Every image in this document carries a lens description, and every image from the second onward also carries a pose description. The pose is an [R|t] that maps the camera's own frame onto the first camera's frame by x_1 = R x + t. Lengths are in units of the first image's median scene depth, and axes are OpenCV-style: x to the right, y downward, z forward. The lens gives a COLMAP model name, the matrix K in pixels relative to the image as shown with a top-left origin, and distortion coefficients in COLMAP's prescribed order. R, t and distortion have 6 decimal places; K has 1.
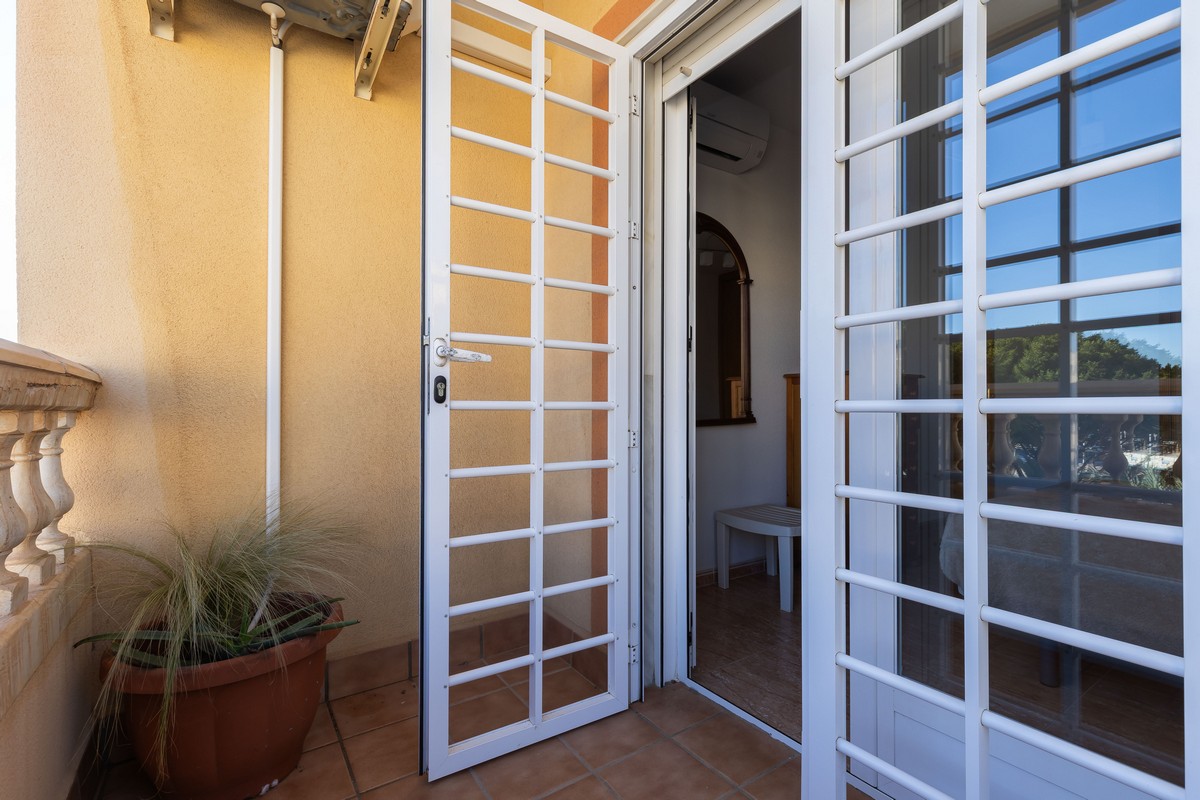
lens RADIAL K [[545.3, 0, 604.9], [0, 545.3, 403.4], [0, 0, 1]] dist [0.004998, -0.000244]
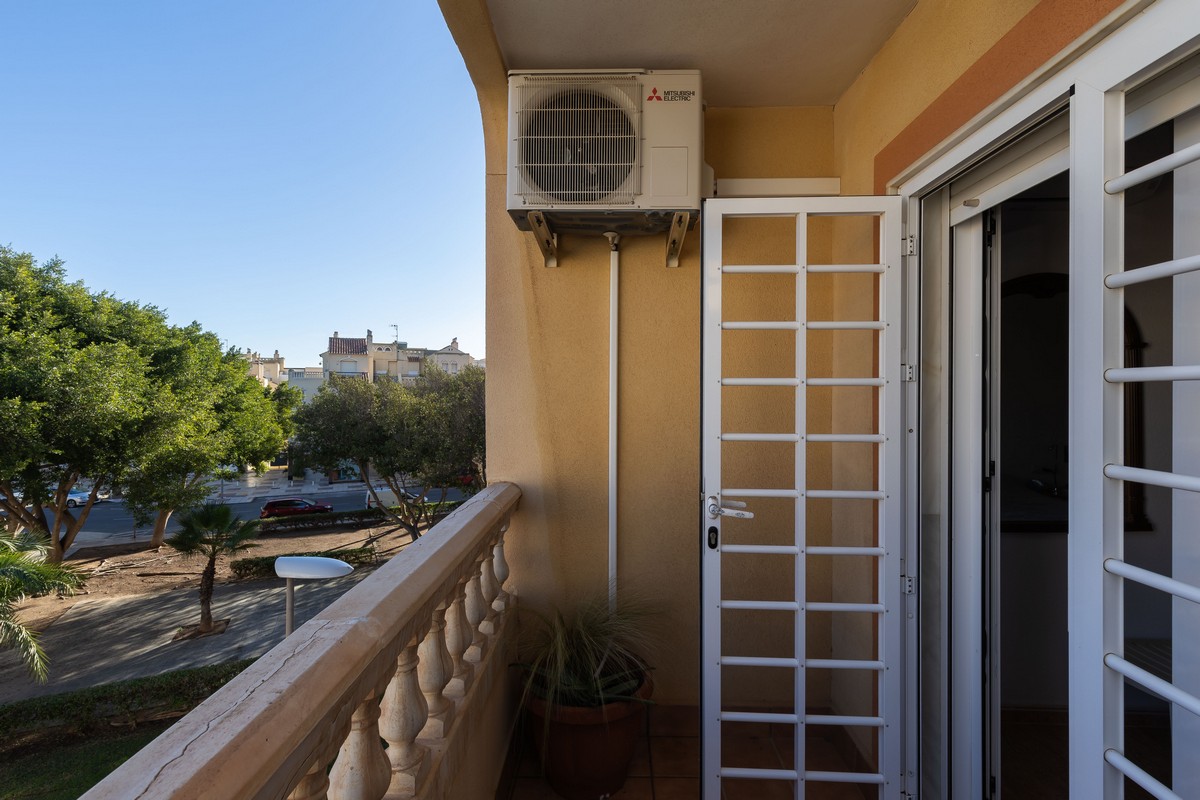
lens RADIAL K [[545.3, 0, 602.9], [0, 545.3, 392.6], [0, 0, 1]] dist [0.004998, -0.000244]
pose [[0.807979, -0.005239, -0.589188, 0.208755], [0.005479, 0.999984, -0.001378, -0.315505], [0.589186, -0.002114, 0.807995, -0.149237]]
